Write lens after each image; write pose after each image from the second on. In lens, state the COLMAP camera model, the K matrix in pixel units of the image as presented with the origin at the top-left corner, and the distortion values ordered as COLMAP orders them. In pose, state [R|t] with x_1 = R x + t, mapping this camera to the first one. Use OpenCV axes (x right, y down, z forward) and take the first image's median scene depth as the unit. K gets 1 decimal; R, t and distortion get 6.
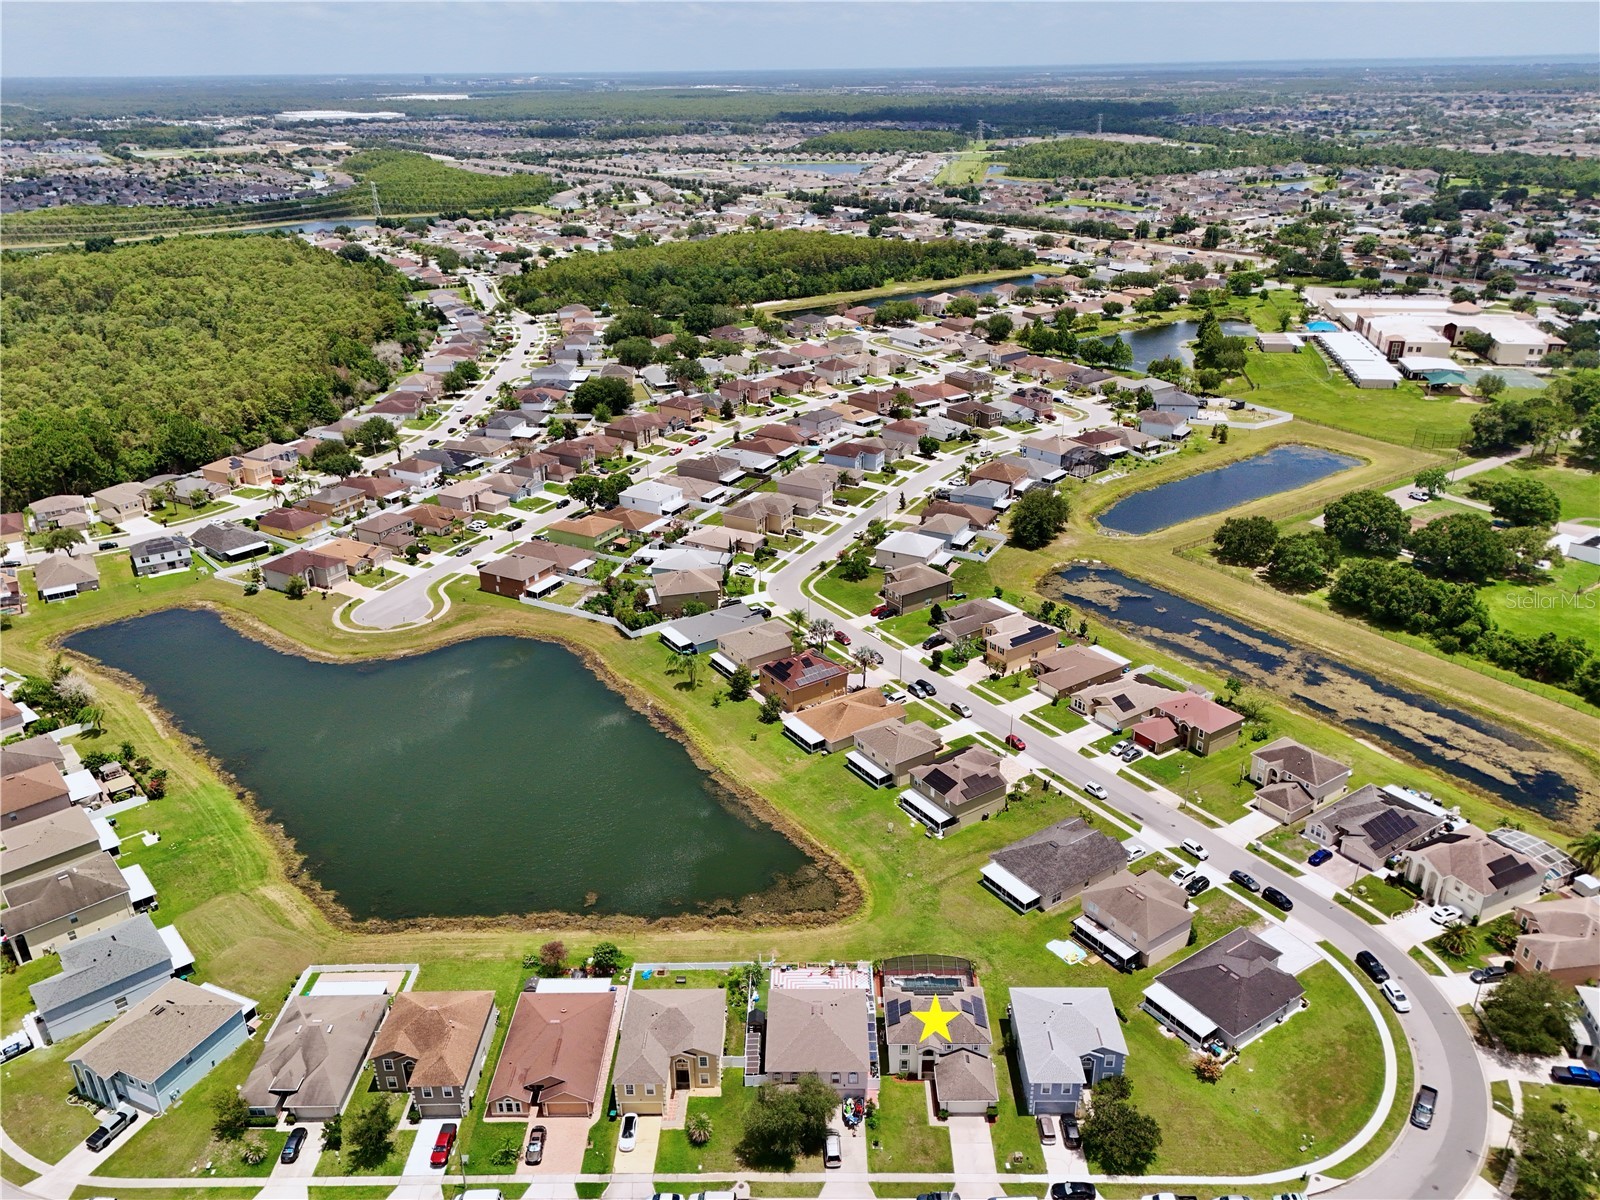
lens RADIAL K [[1164.2, 0, 807.4], [0, 1164.2, 637.7], [0, 0, 1]] dist [0.076624, -0.063218]
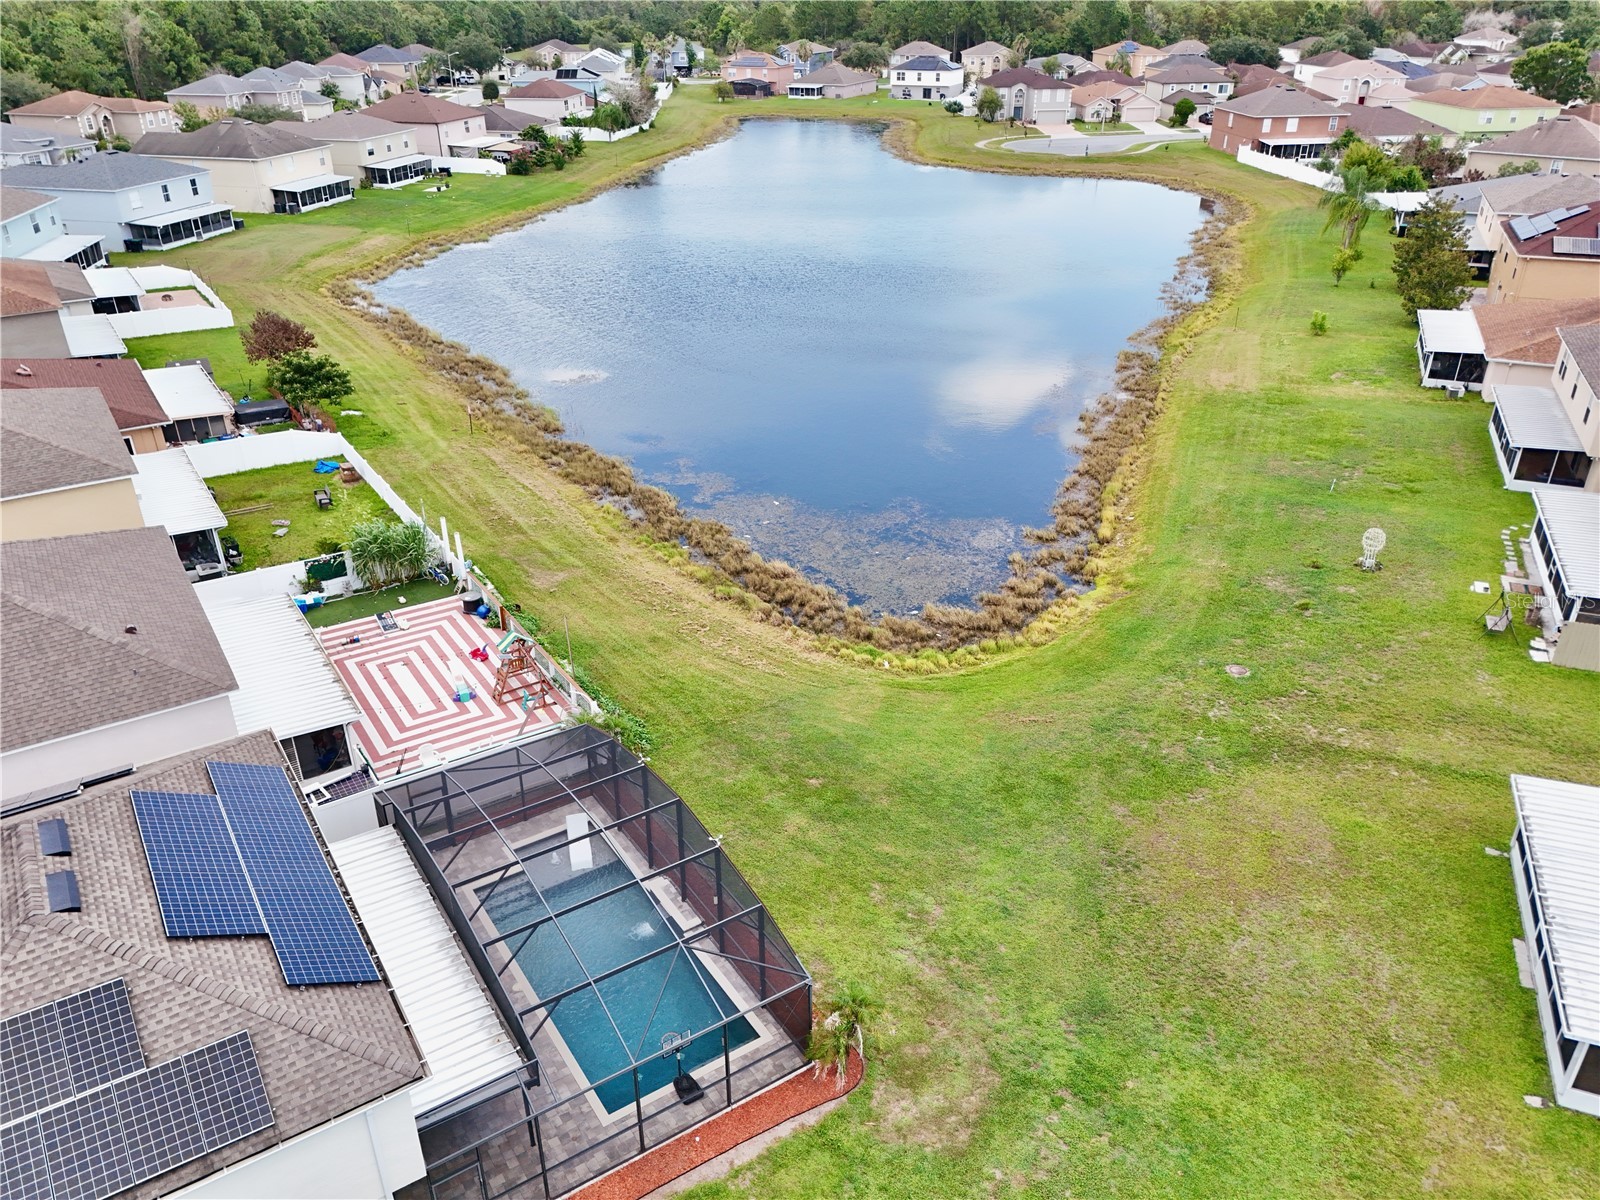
lens RADIAL K [[1182.4, 0, 803.5], [0, 1182.4, 610.0], [0, 0, 1]] dist [0.062689, -0.049931]
pose [[0.553734, 0.399250, -0.730738, 0.153404], [-0.367450, 0.904654, 0.215828, 0.127706], [0.747234, 0.148998, 0.647642, 0.578310]]
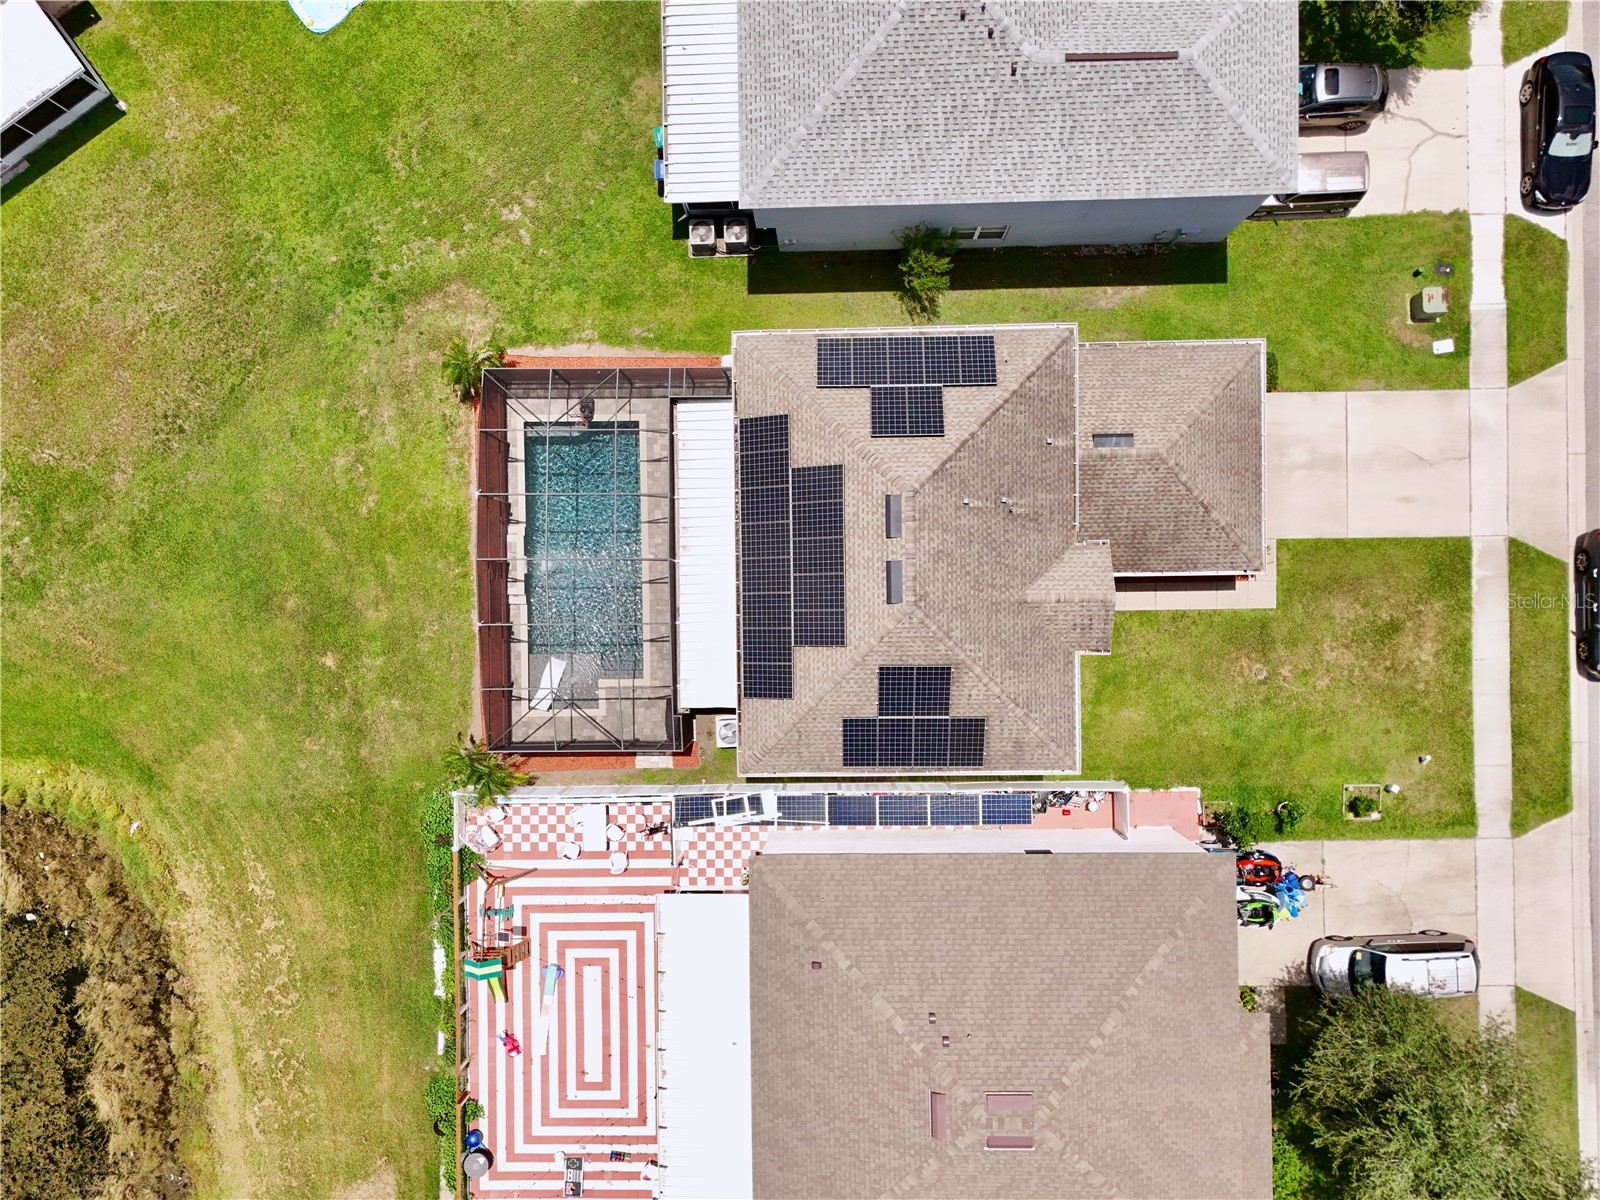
lens RADIAL K [[1182.4, 0, 803.5], [0, 1182.4, 610.0], [0, 0, 1]] dist [0.062689, -0.049931]
pose [[-0.018418, -0.999817, 0.005102, 0.058655], [0.462989, -0.004006, 0.886355, 0.065095], [-0.886172, 0.018687, 0.462979, 0.546695]]
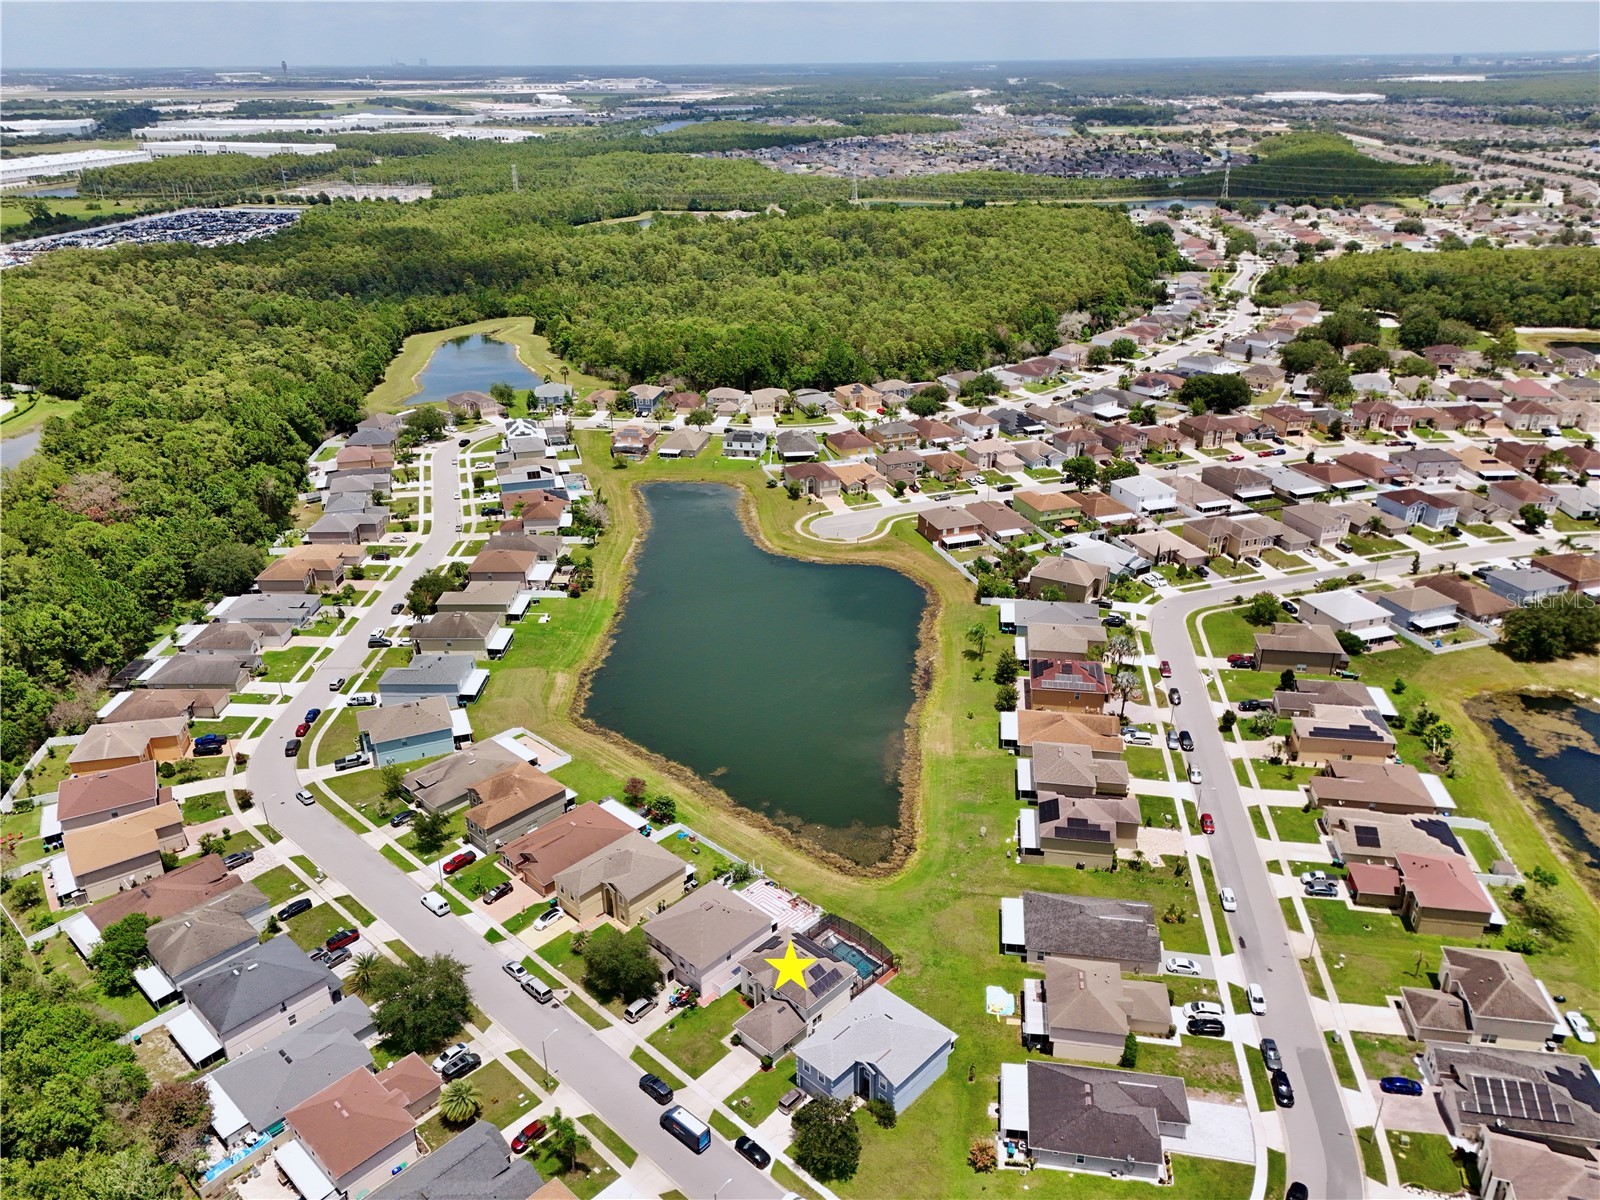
lens RADIAL K [[1164.2, 0, 807.4], [0, 1164.2, 637.7], [0, 0, 1]] dist [0.076624, -0.063218]
pose [[0.731940, 0.307800, -0.607884, 0.397773], [-0.299750, 0.946641, 0.118406, -0.050232], [0.611893, 0.095547, 0.785148, 0.093613]]
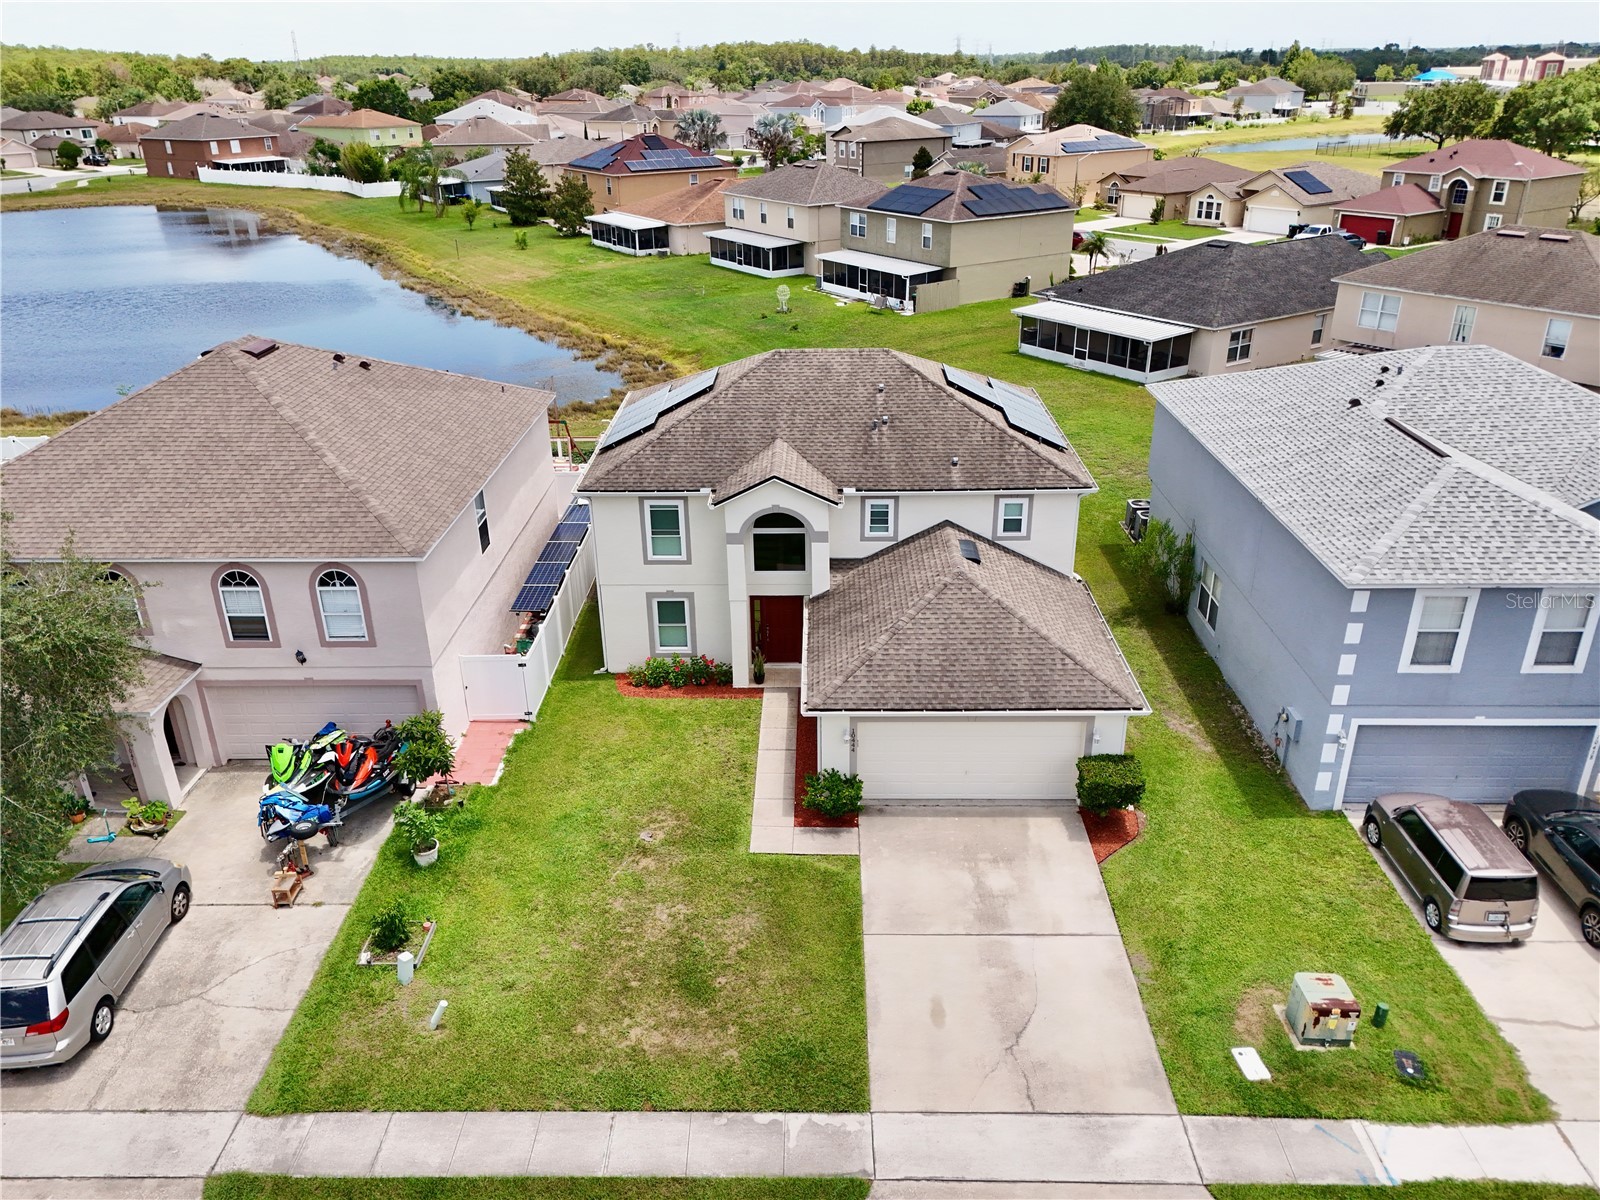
lens RADIAL K [[1182.4, 0, 803.5], [0, 1182.4, 610.0], [0, 0, 1]] dist [0.062689, -0.049931]
pose [[0.999964, 0.003693, -0.007606, 0.063743], [-0.003857, 0.999757, -0.021723, 0.215672], [0.007524, 0.021752, 0.999735, 0.465549]]
